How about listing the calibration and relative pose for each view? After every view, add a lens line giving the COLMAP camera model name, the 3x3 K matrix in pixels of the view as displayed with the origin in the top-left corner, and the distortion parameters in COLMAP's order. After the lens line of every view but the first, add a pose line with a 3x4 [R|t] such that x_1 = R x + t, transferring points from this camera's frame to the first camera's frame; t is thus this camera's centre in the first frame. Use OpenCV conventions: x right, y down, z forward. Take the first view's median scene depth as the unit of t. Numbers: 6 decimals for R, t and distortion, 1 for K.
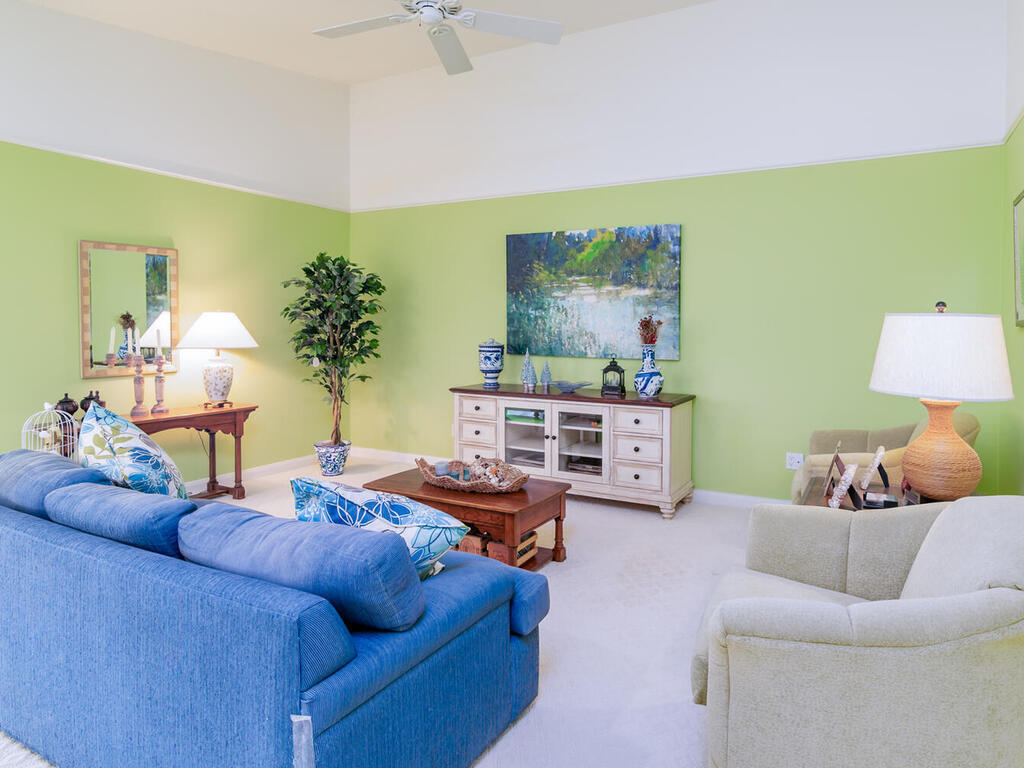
lens RADIAL K [[661.1, 0, 513.3], [0, 661.1, 308.3], [0, 0, 1]] dist [0.001179, 0.000021]
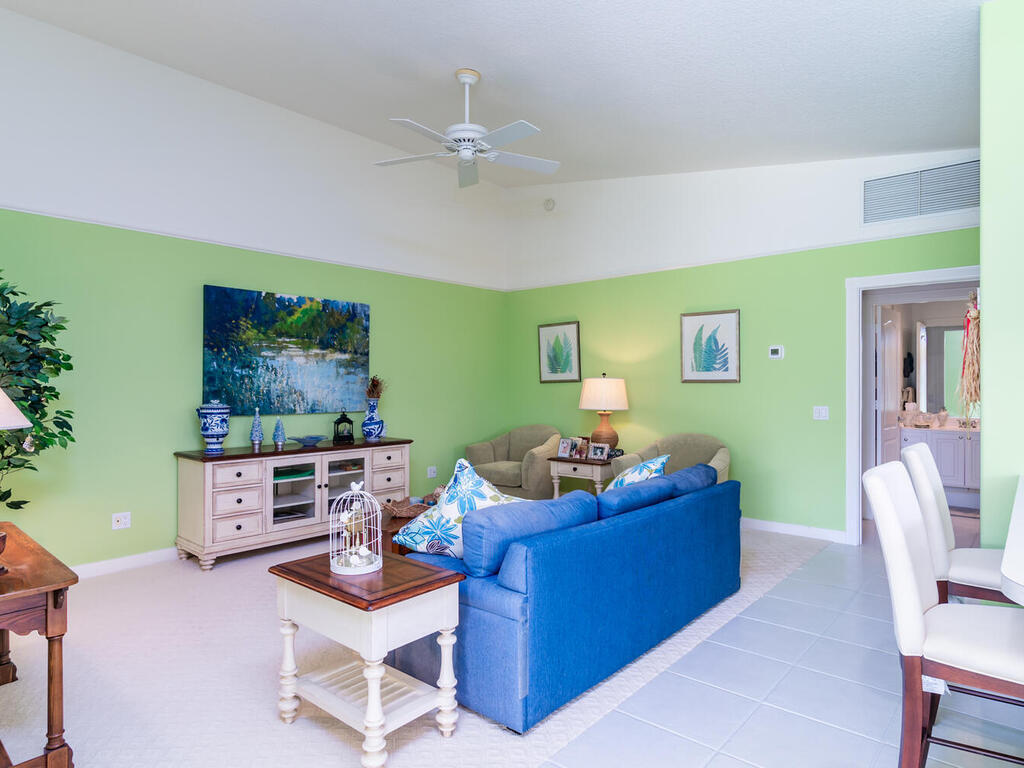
lens RADIAL K [[610.6, 0, 509.2], [0, 610.6, 384.1], [0, 0, 1]] dist [-0.001645, -0.000591]
pose [[0.211034, -0.007729, 0.977448, -0.795106], [-0.022889, 0.999655, 0.012847, 0.004883], [-0.977211, -0.025084, 0.210784, 0.447578]]
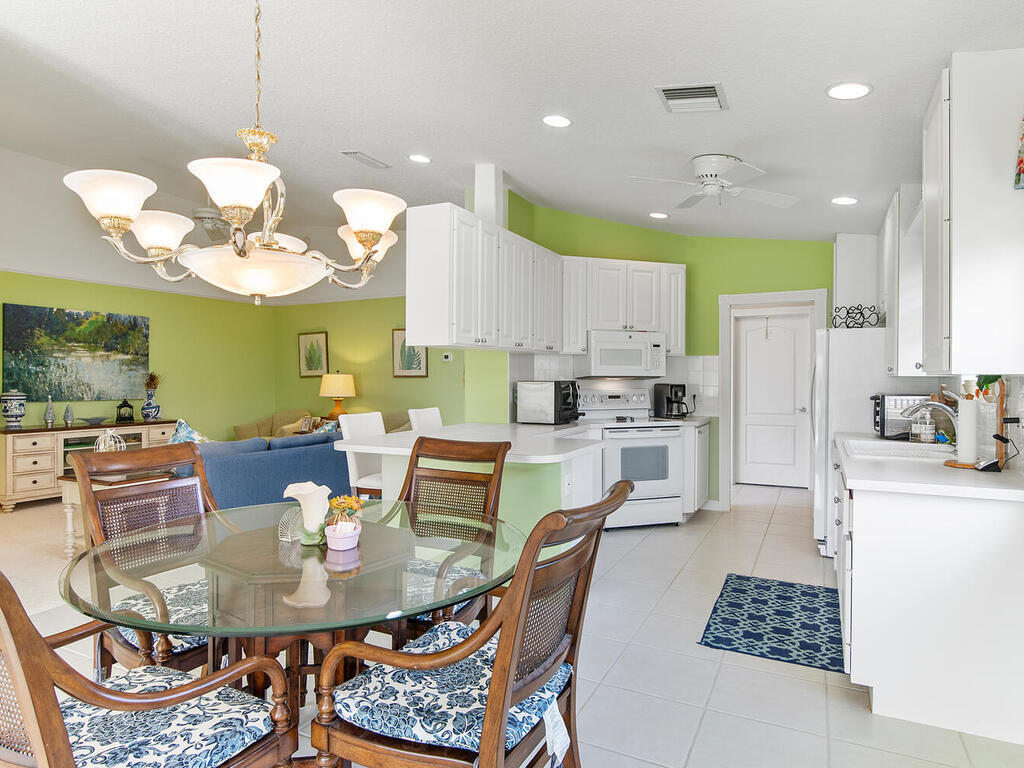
lens RADIAL K [[610.6, 0, 509.2], [0, 610.6, 384.1], [0, 0, 1]] dist [-0.001645, -0.000591]
pose [[-0.040814, -0.015631, 0.999045, -1.242511], [-0.025714, 0.999563, 0.014588, -0.004039], [-0.998836, -0.025094, -0.041198, 0.137603]]
